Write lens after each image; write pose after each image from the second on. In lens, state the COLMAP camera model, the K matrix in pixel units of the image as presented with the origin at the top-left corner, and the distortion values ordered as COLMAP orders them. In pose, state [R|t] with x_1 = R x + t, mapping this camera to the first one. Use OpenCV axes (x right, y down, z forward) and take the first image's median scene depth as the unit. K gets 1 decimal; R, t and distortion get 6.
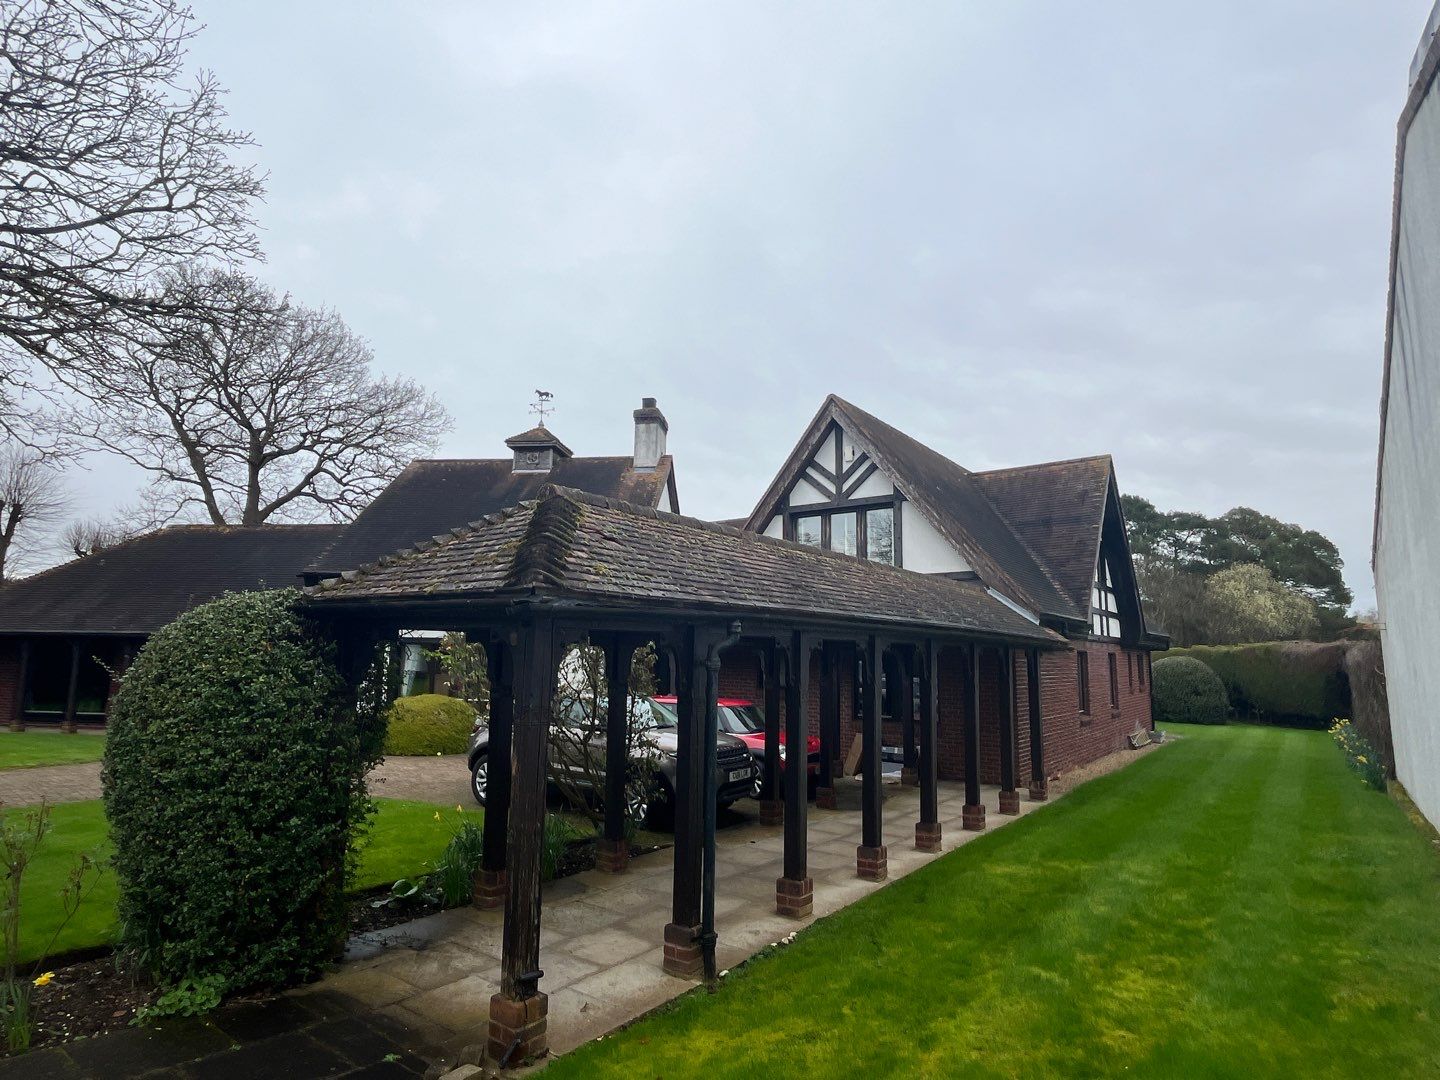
lens RADIAL K [[784.1, 0, 720.0], [0, 784.1, 540.0], [0, 0, 1]] dist [-0.003795, 0.000284]
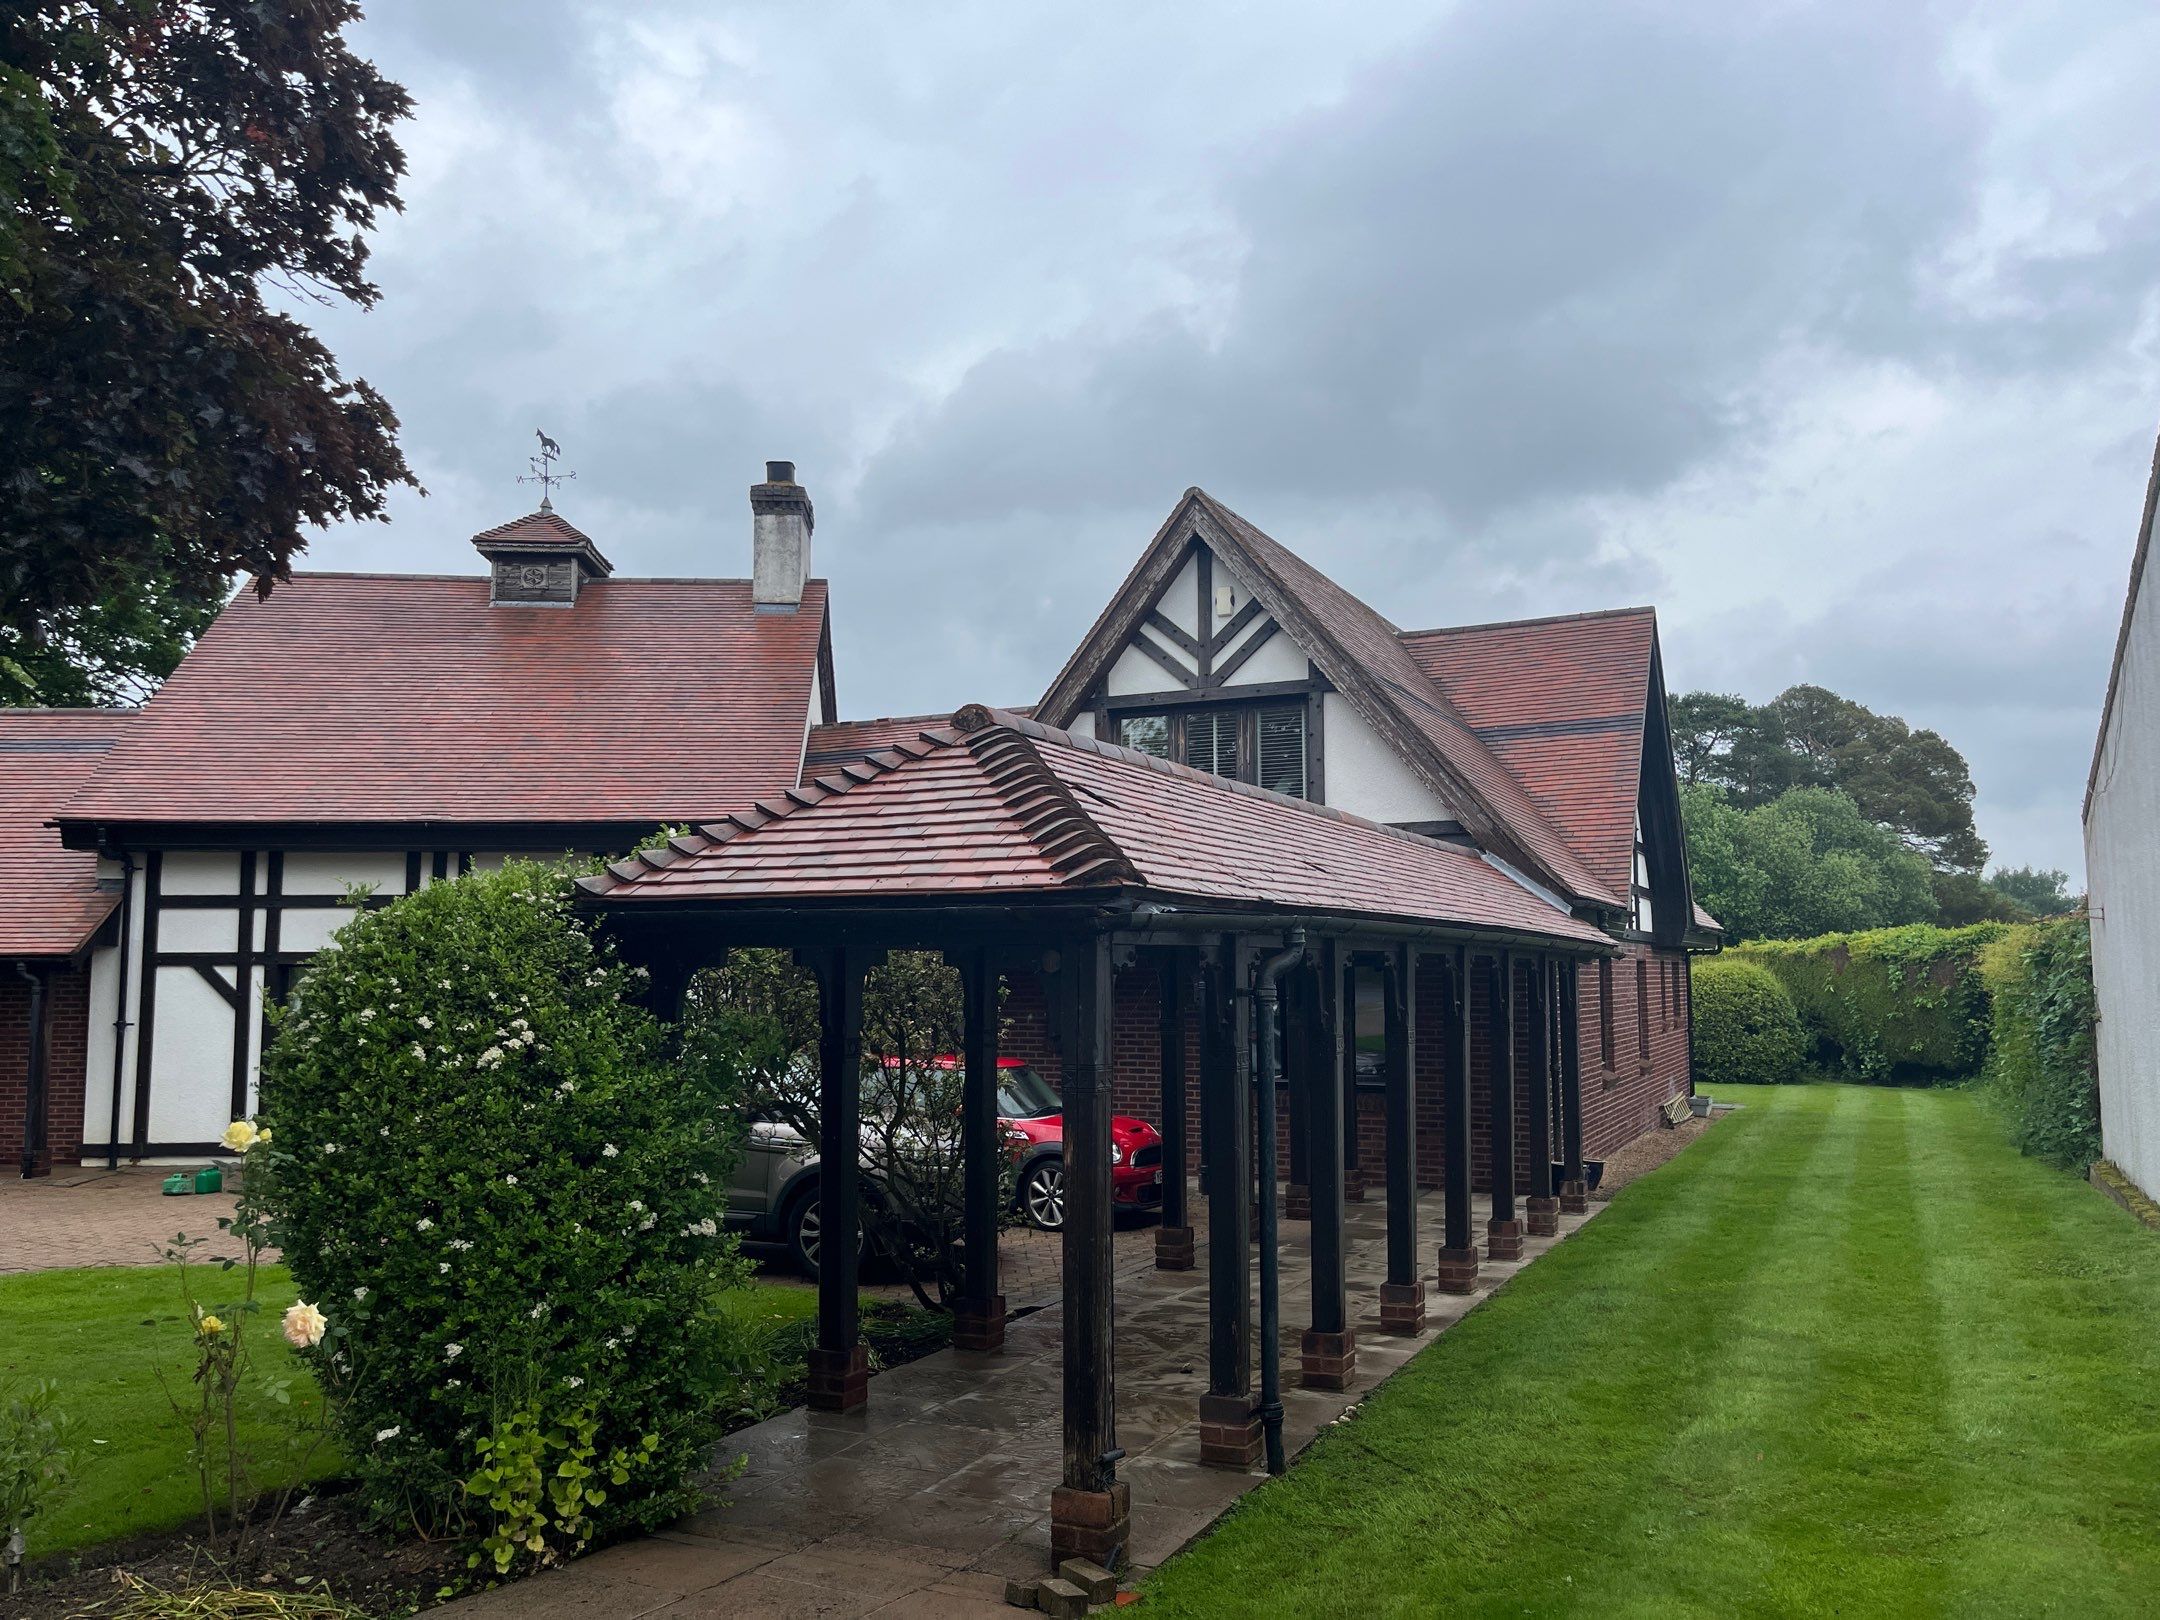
lens RADIAL K [[1631.4, 0, 1093.4], [0, 1631.4, 824.9], [0, 0, 1]] dist [0.061827, -0.069484]
pose [[0.981783, -0.000397, 0.190006, -0.131697], [-0.010444, 0.998373, 0.056052, -0.017622], [-0.189719, -0.057016, 0.980182, -0.090916]]
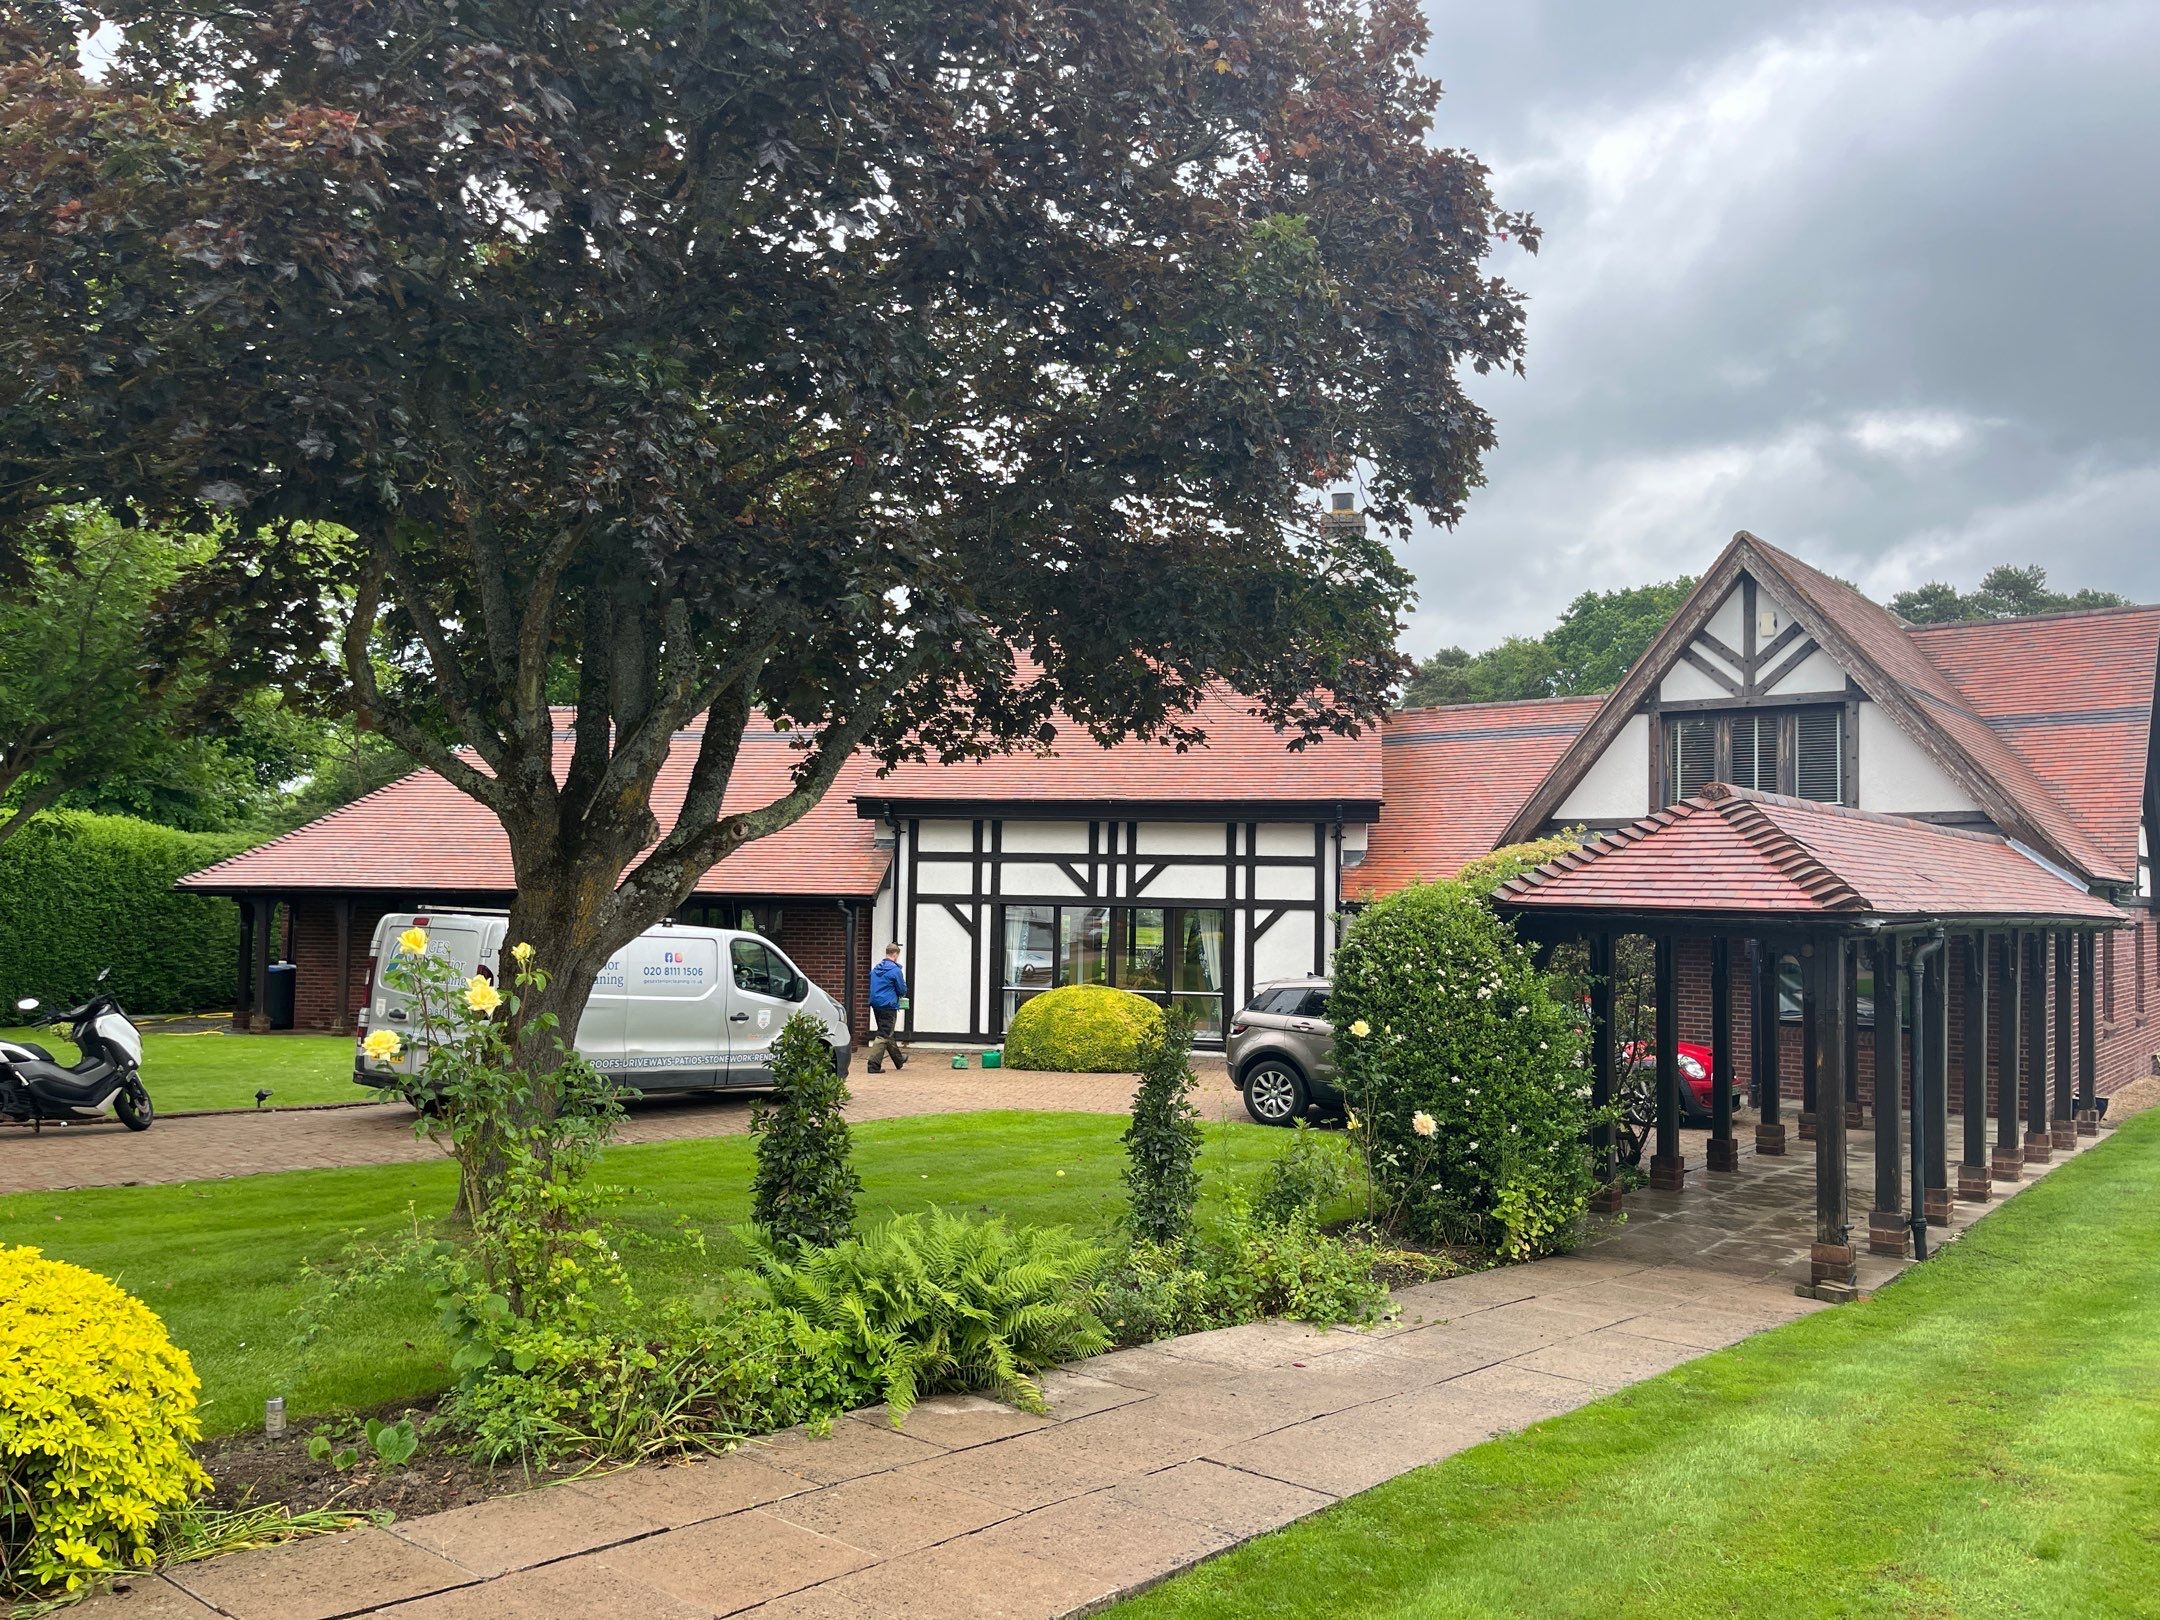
lens RADIAL K [[1631.4, 0, 1093.4], [0, 1631.4, 824.9], [0, 0, 1]] dist [0.061827, -0.069484]
pose [[0.999298, 0.000703, -0.037458, -0.329225], [0.003185, 0.994612, 0.103622, -0.083805], [0.037329, -0.103669, 0.993911, -0.381338]]
